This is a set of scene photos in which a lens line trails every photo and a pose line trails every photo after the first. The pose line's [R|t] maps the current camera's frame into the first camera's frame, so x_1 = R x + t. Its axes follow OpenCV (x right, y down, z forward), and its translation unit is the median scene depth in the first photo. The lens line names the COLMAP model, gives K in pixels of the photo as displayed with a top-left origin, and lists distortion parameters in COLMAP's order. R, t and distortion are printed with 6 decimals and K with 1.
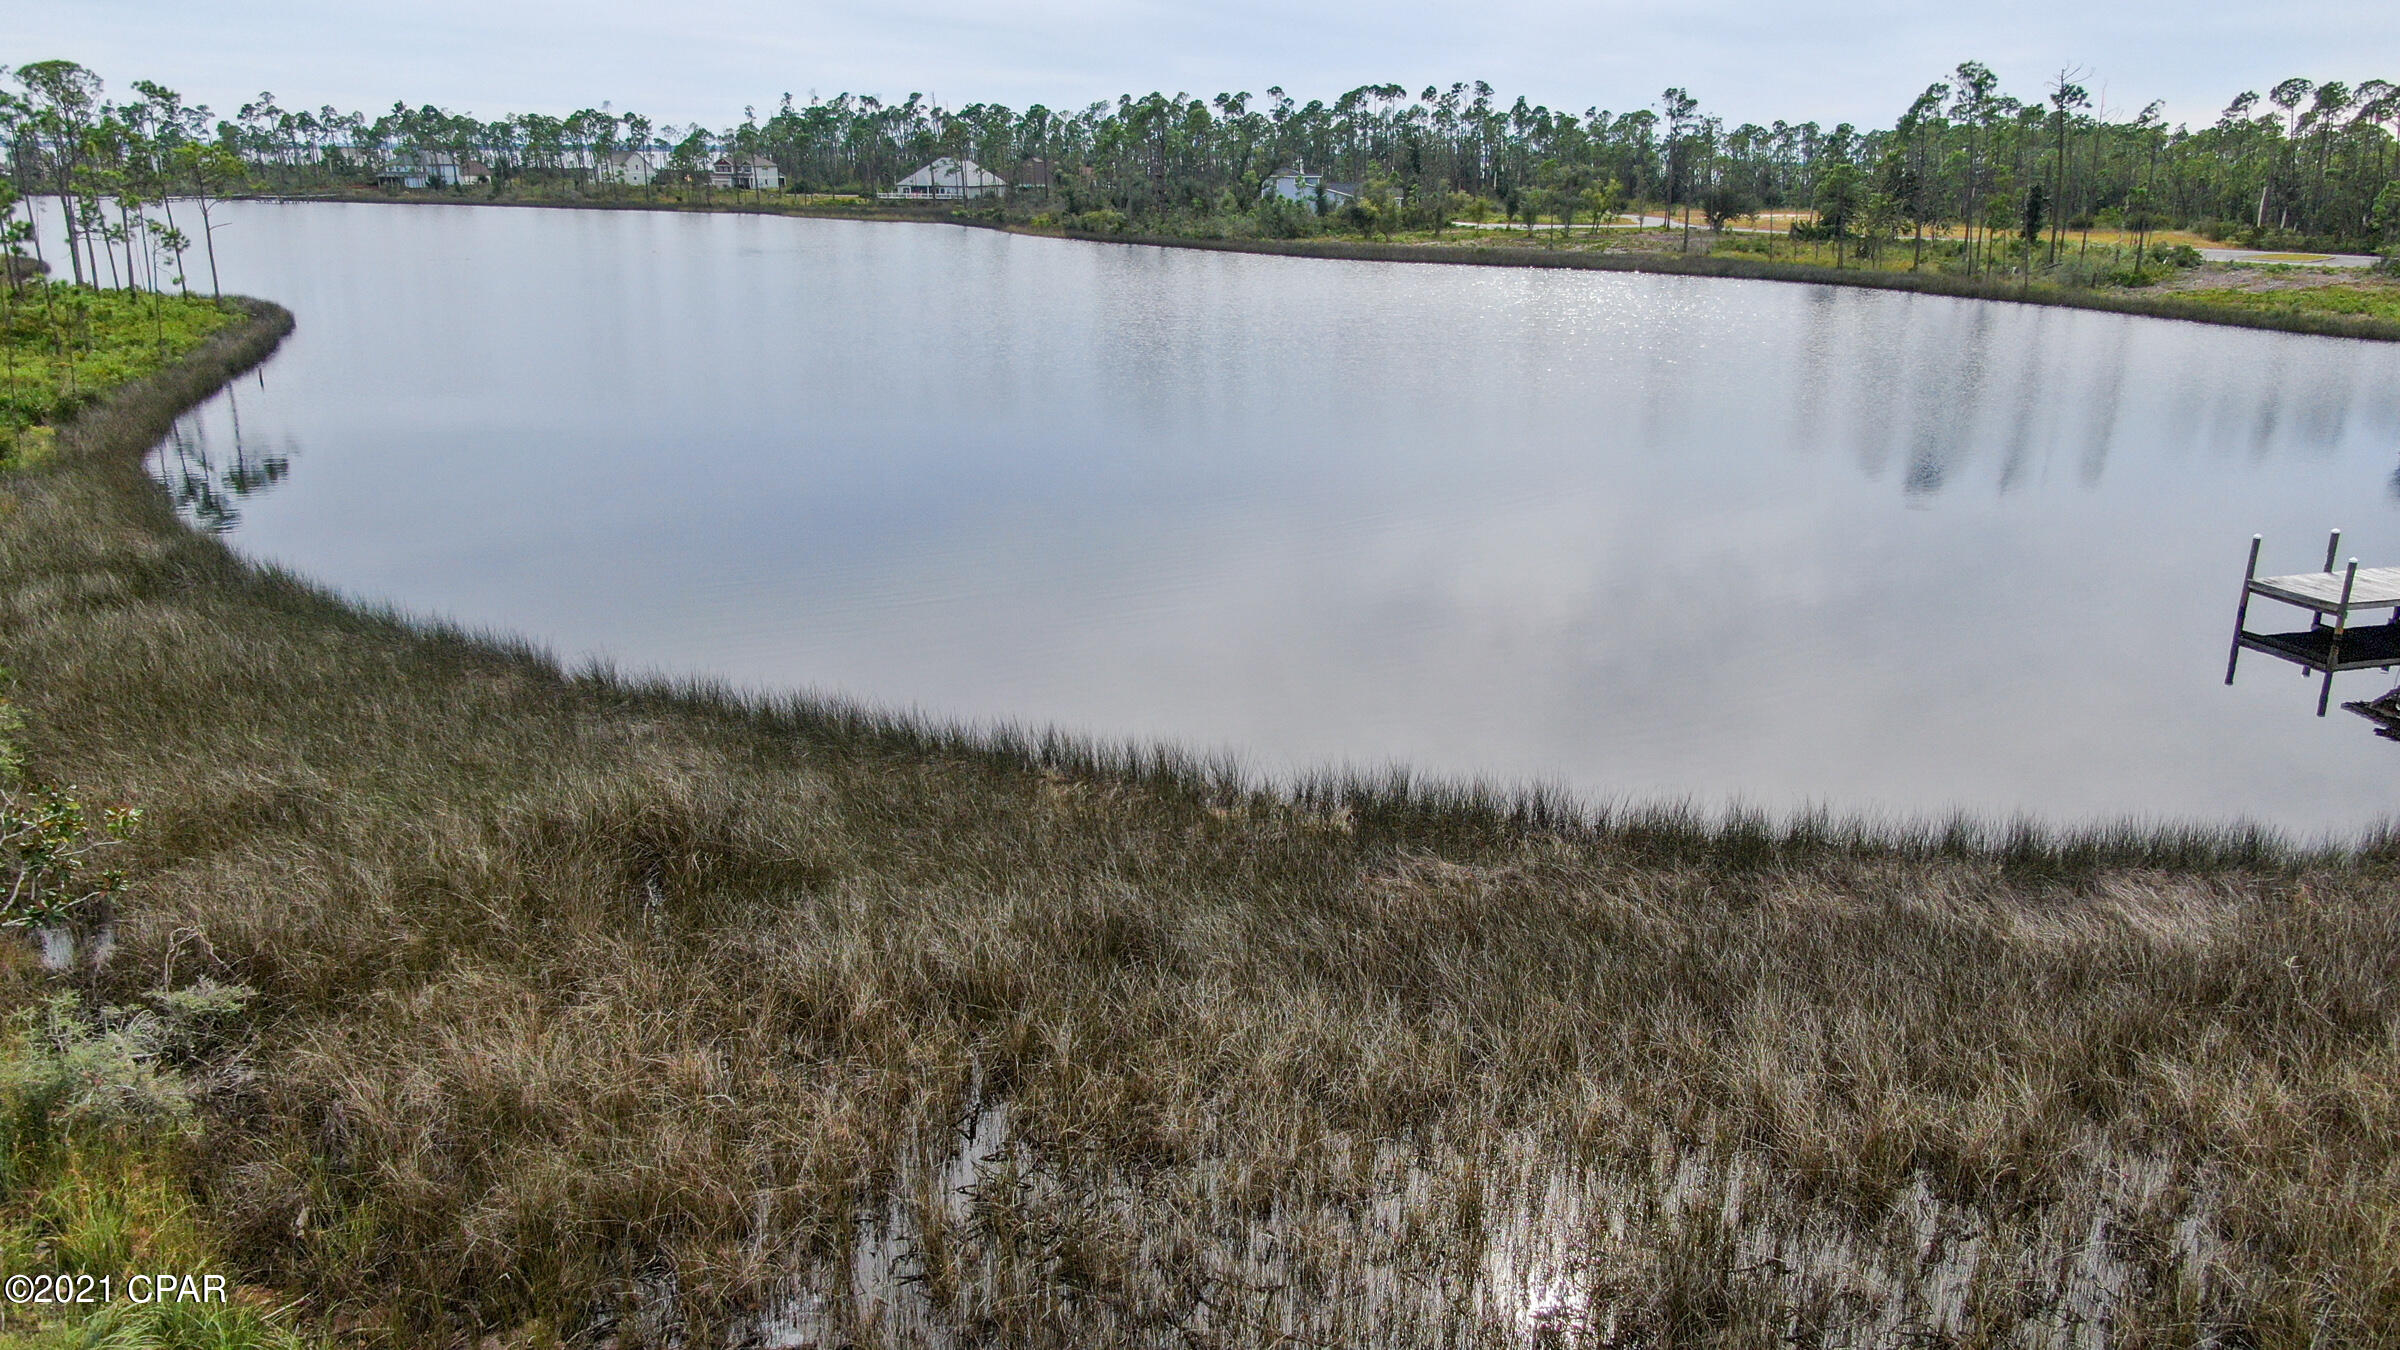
lens RADIAL K [[1733.4, 0, 1204.6], [0, 1733.4, 661.2], [0, 0, 1]] dist [-0.018270, 0.004778]
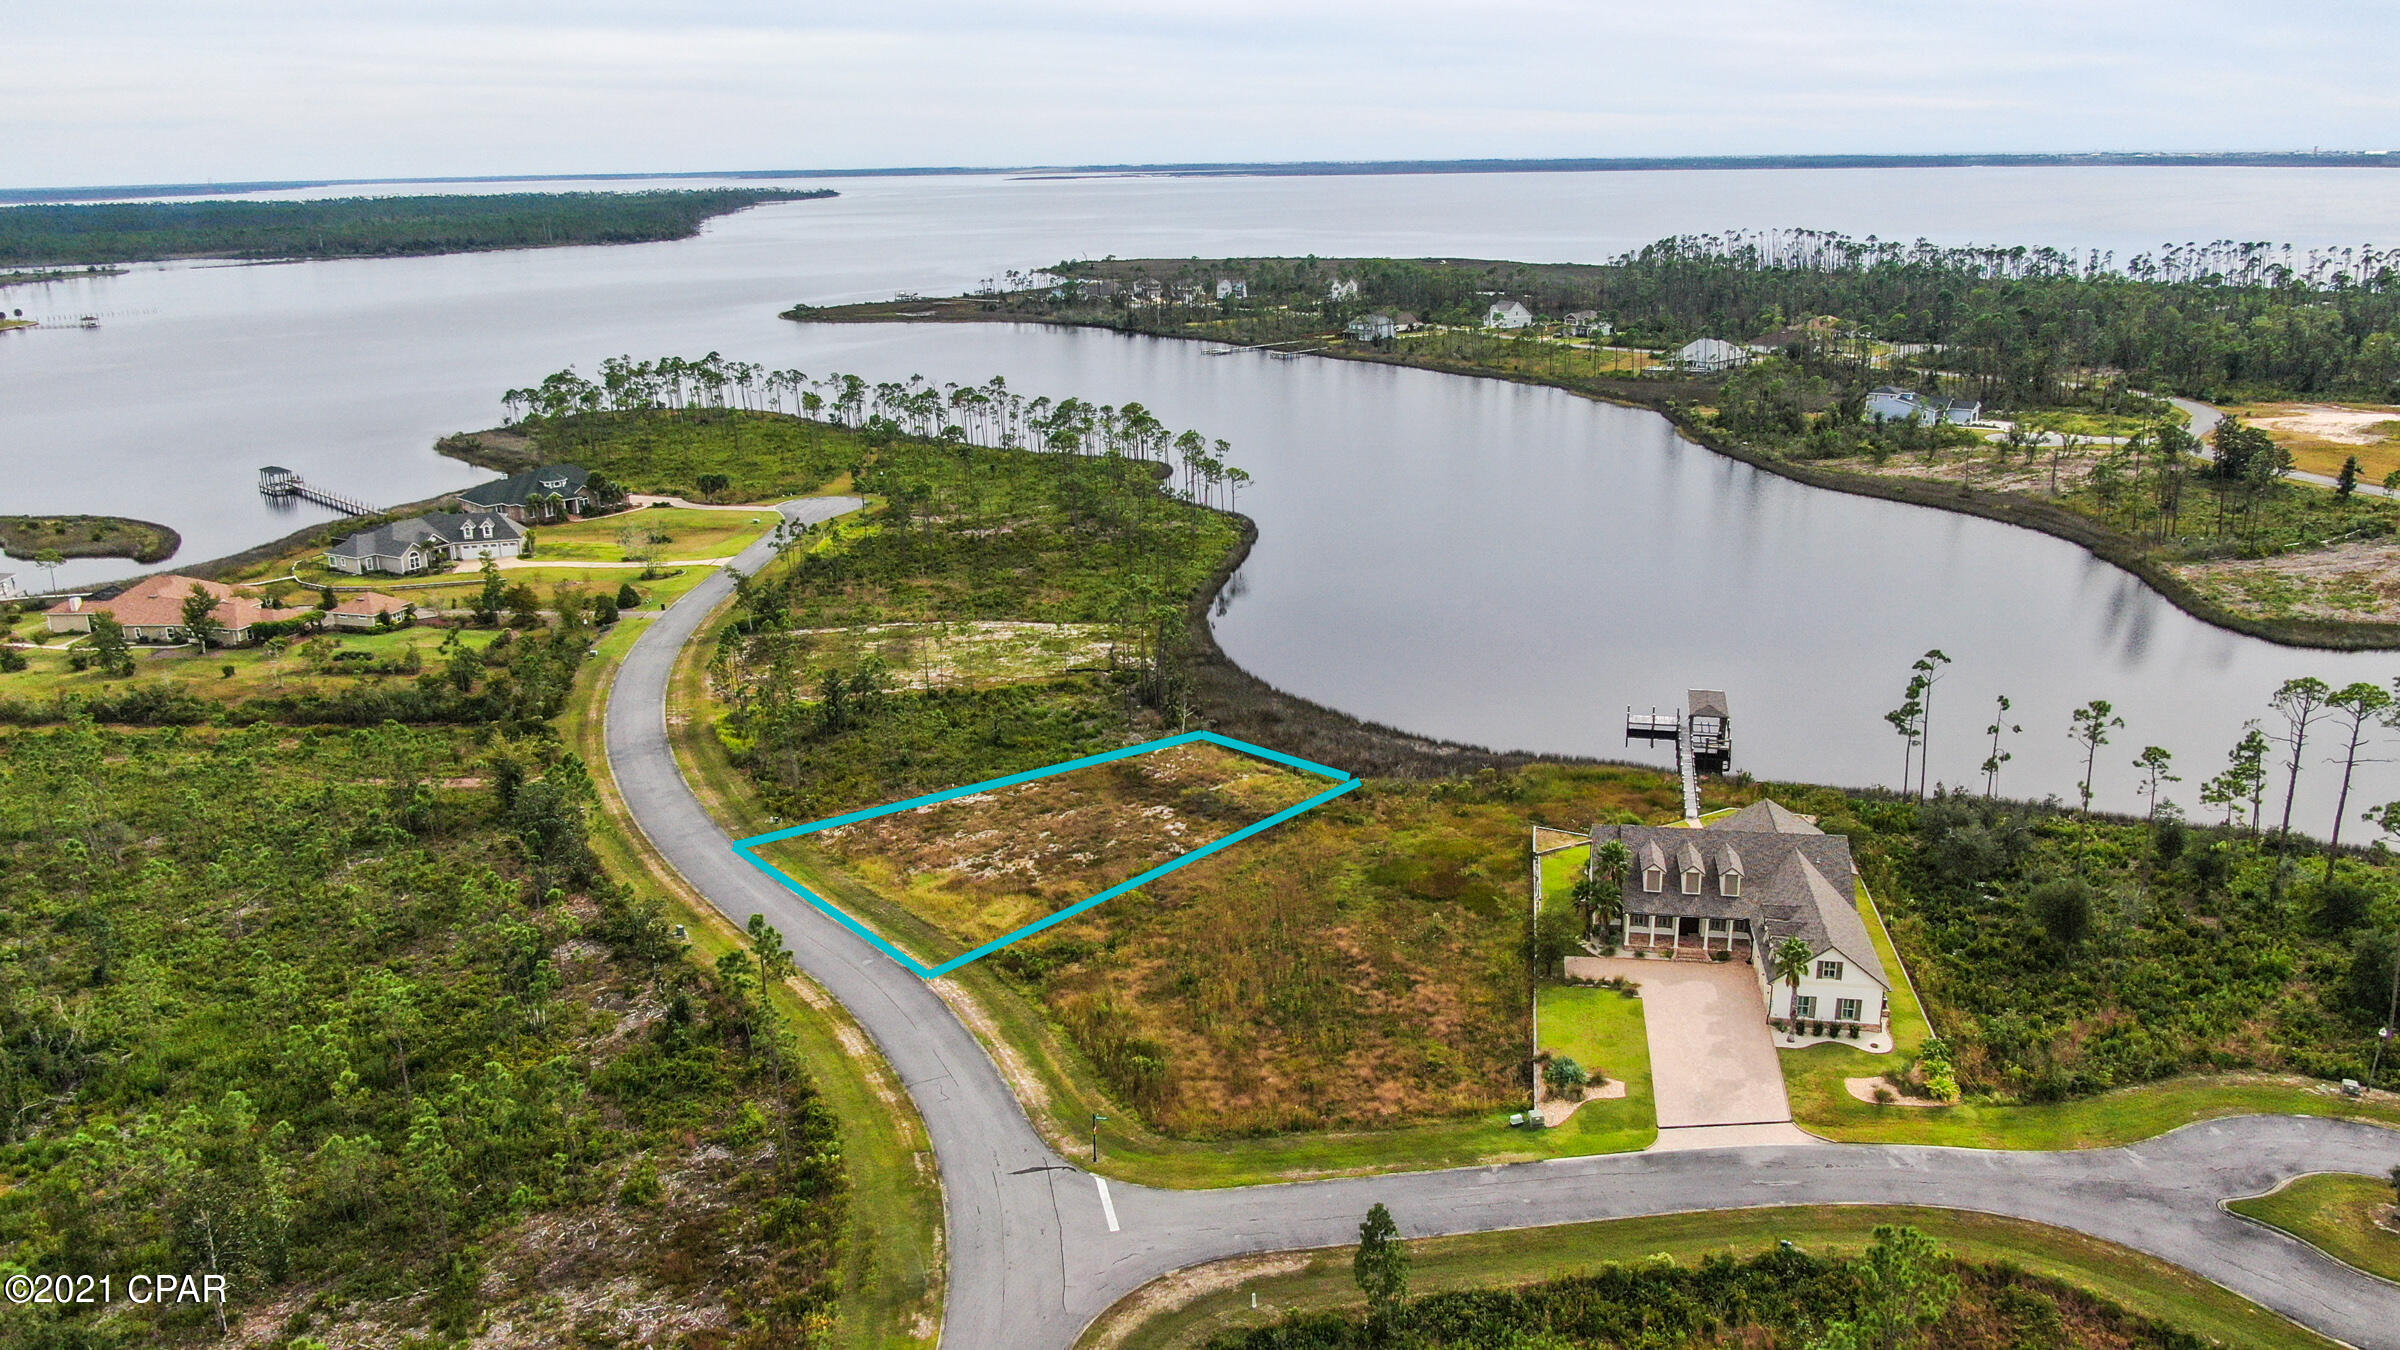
lens RADIAL K [[1733.4, 0, 1204.6], [0, 1733.4, 661.2], [0, 0, 1]] dist [-0.018270, 0.004778]
pose [[0.858354, 0.120175, -0.498786, 0.243365], [-0.120285, 0.992221, 0.032065, -0.025376], [0.498759, 0.032473, 0.866132, -0.432875]]
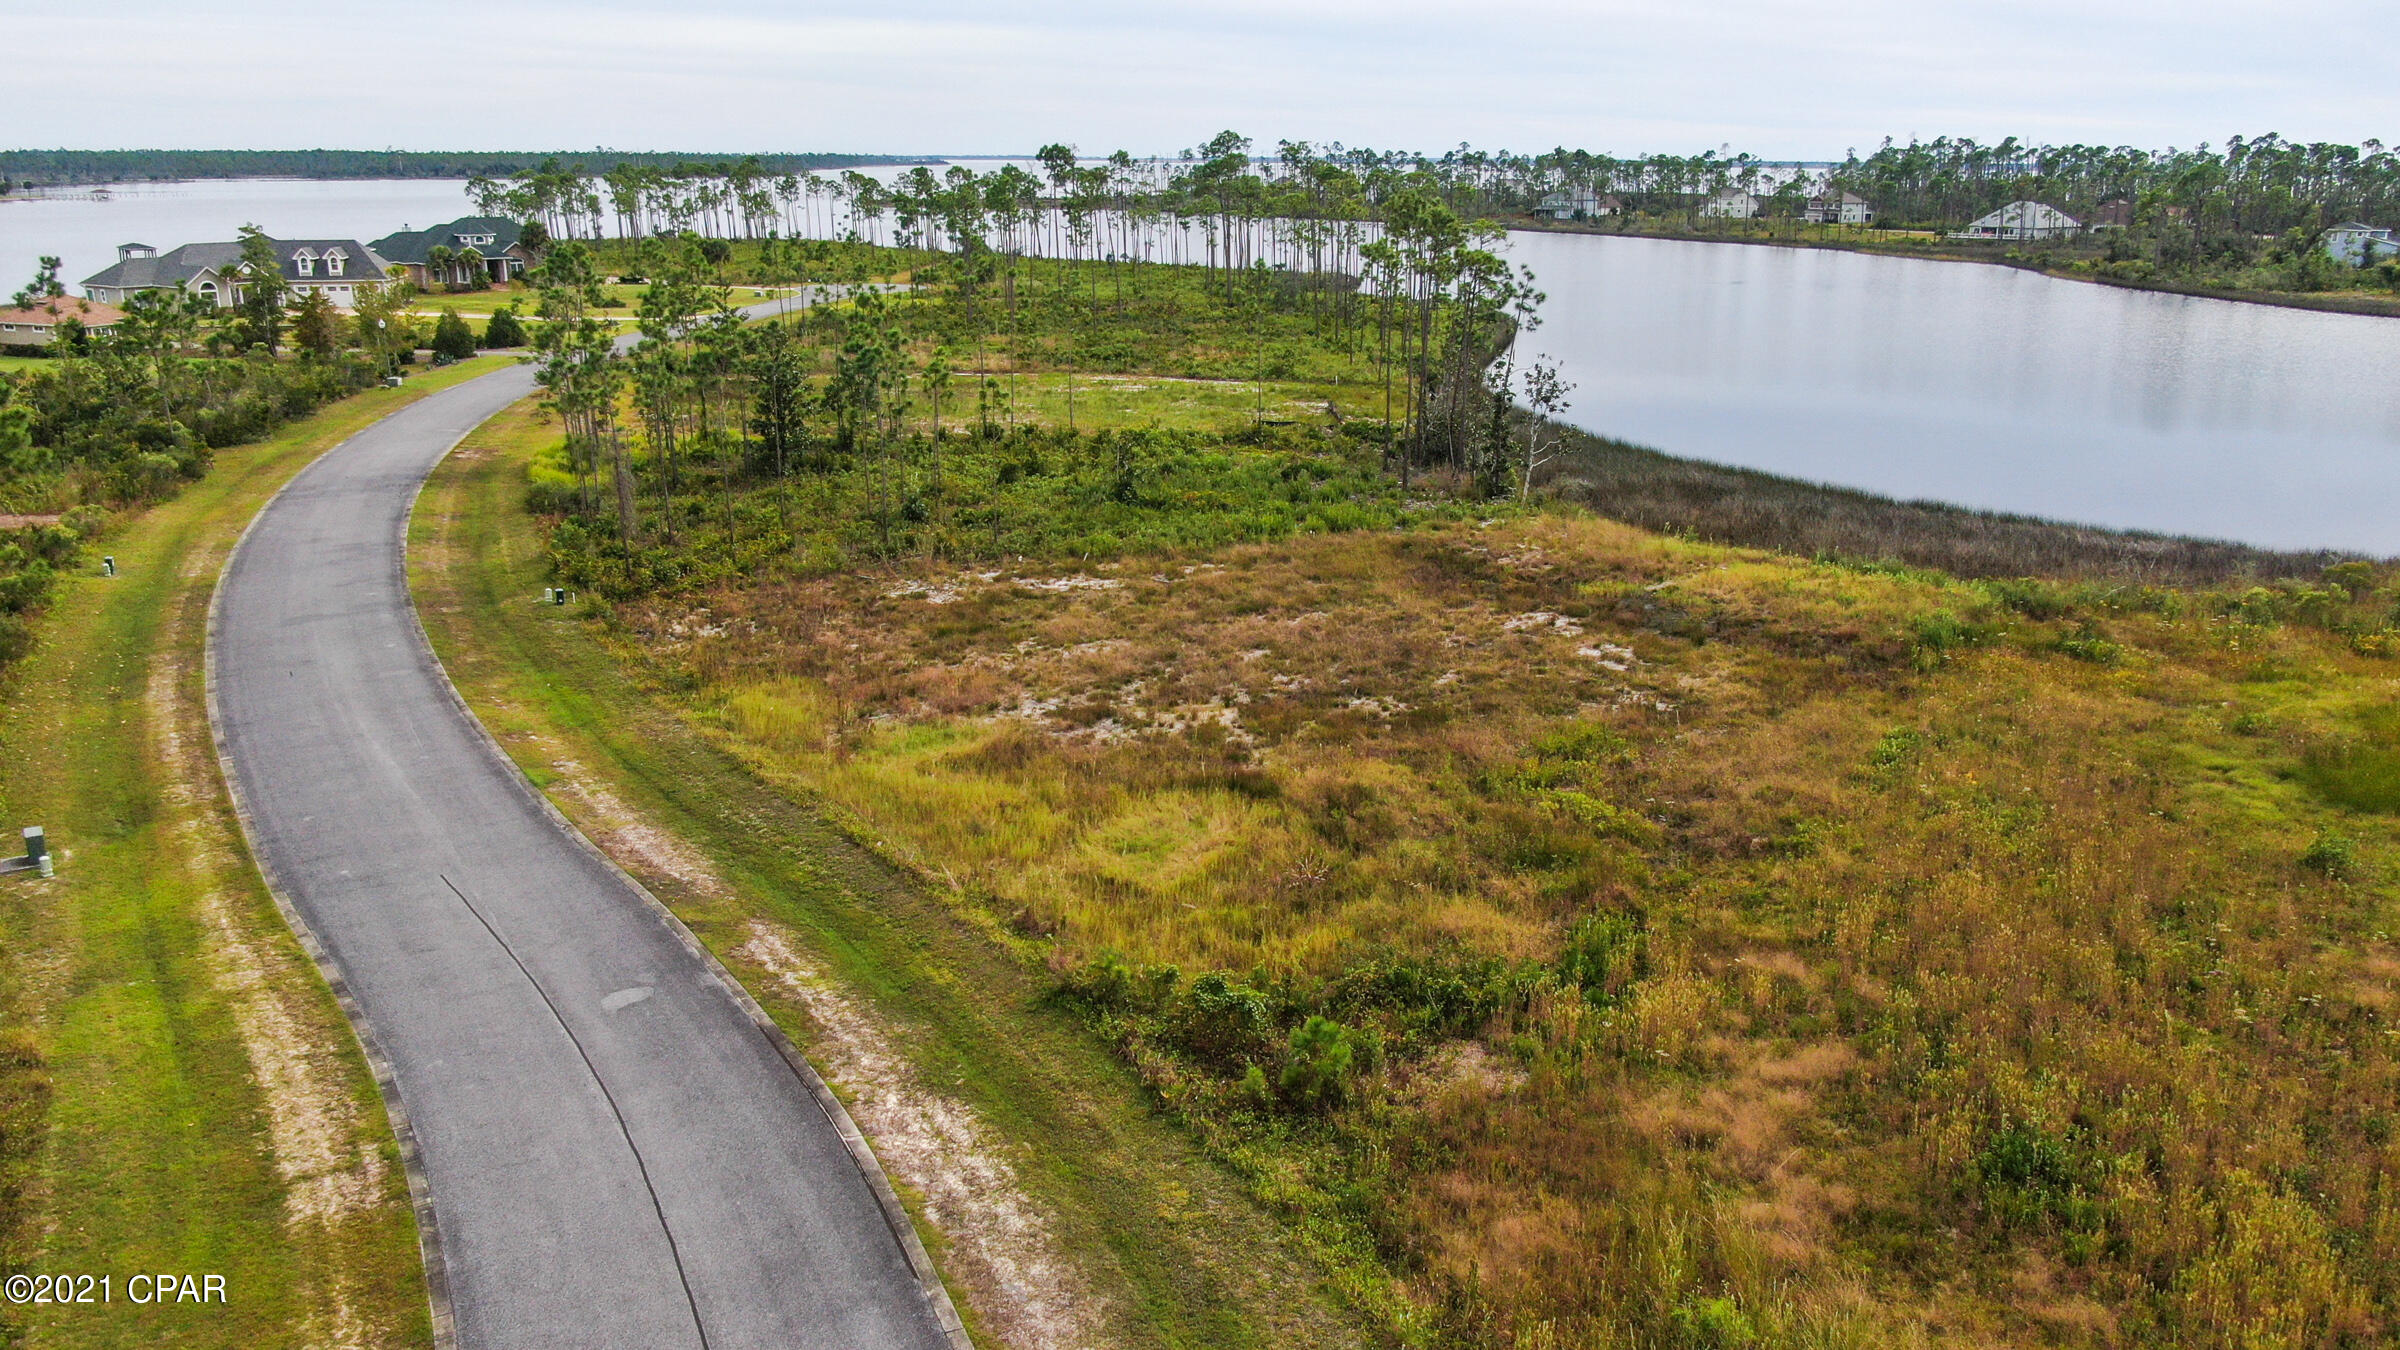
lens RADIAL K [[1733.4, 0, 1204.6], [0, 1733.4, 661.2], [0, 0, 1]] dist [-0.018270, 0.004778]
pose [[0.825130, 0.152465, -0.543981, 0.065138], [-0.156705, 0.986879, 0.038903, 0.037137], [0.542774, 0.053145, 0.838195, -0.191035]]
